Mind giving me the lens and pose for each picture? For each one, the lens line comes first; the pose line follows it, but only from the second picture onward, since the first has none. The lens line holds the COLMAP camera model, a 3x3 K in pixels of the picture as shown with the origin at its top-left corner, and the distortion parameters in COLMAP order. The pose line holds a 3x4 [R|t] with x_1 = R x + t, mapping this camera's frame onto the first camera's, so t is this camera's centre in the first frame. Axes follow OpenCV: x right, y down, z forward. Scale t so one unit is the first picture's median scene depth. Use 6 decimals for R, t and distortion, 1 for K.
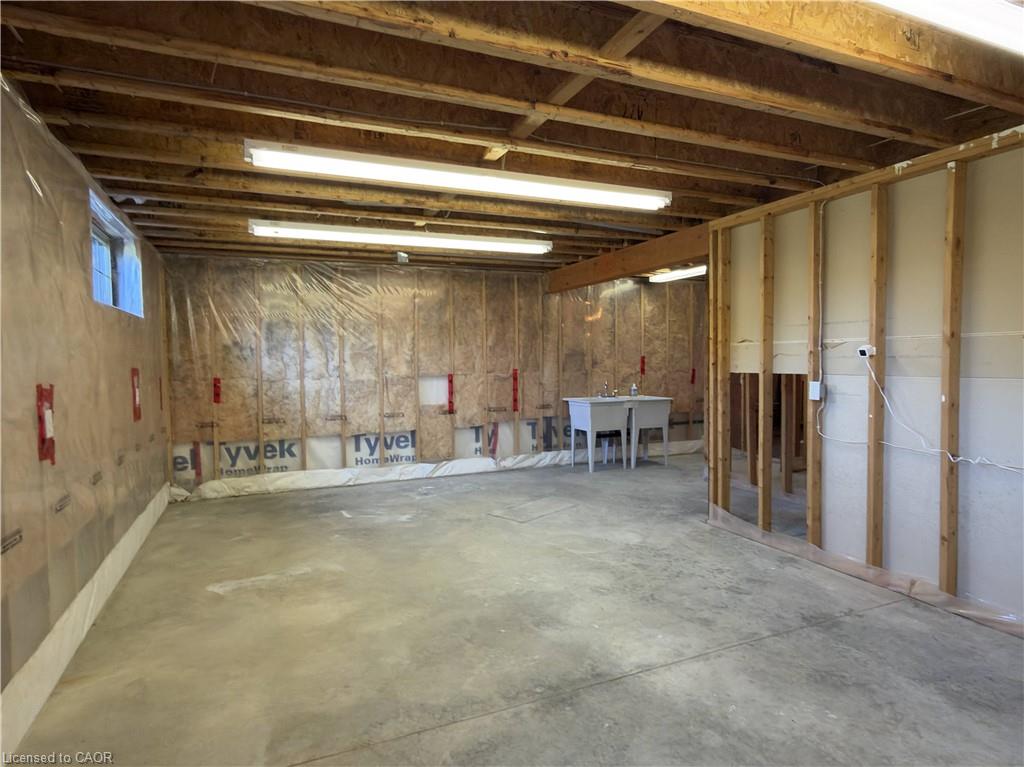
lens RADIAL K [[586.5, 0, 514.1], [0, 586.5, 386.5], [0, 0, 1]] dist [-0.004594, 0.000574]
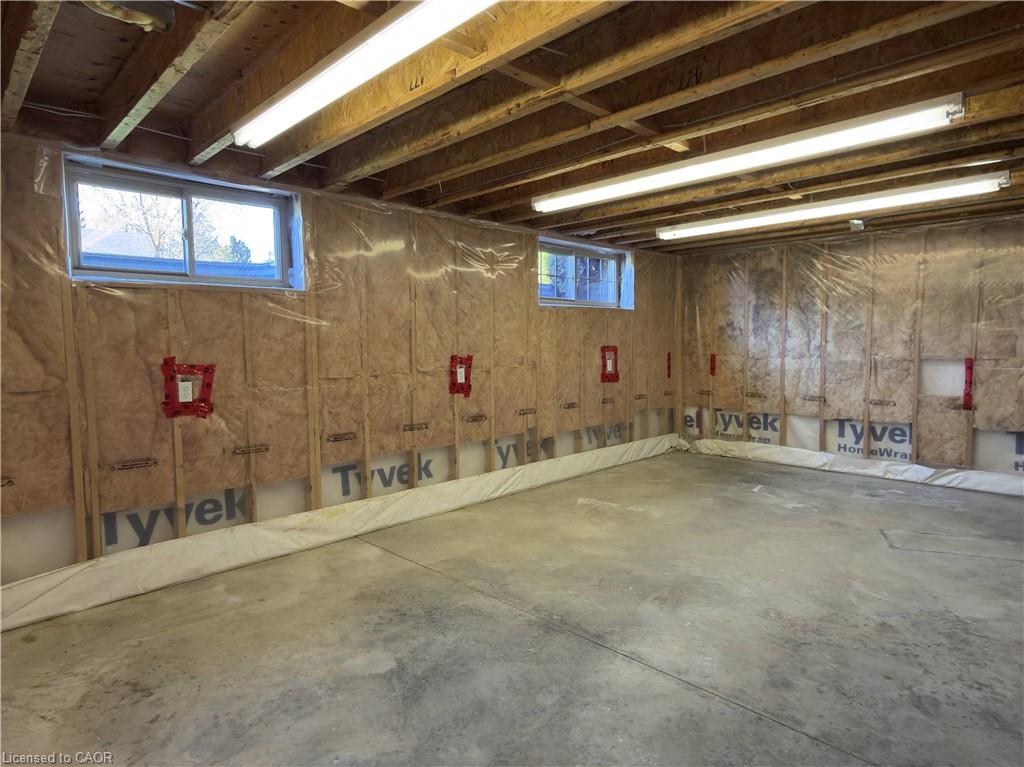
lens RADIAL K [[586.5, 0, 514.1], [0, 586.5, 386.5], [0, 0, 1]] dist [-0.004594, 0.000574]
pose [[0.363496, 0.081847, -0.927993, 0.442489], [-0.037219, 0.996614, 0.073321, -0.020803], [0.930852, 0.007887, 0.365311, 0.184211]]
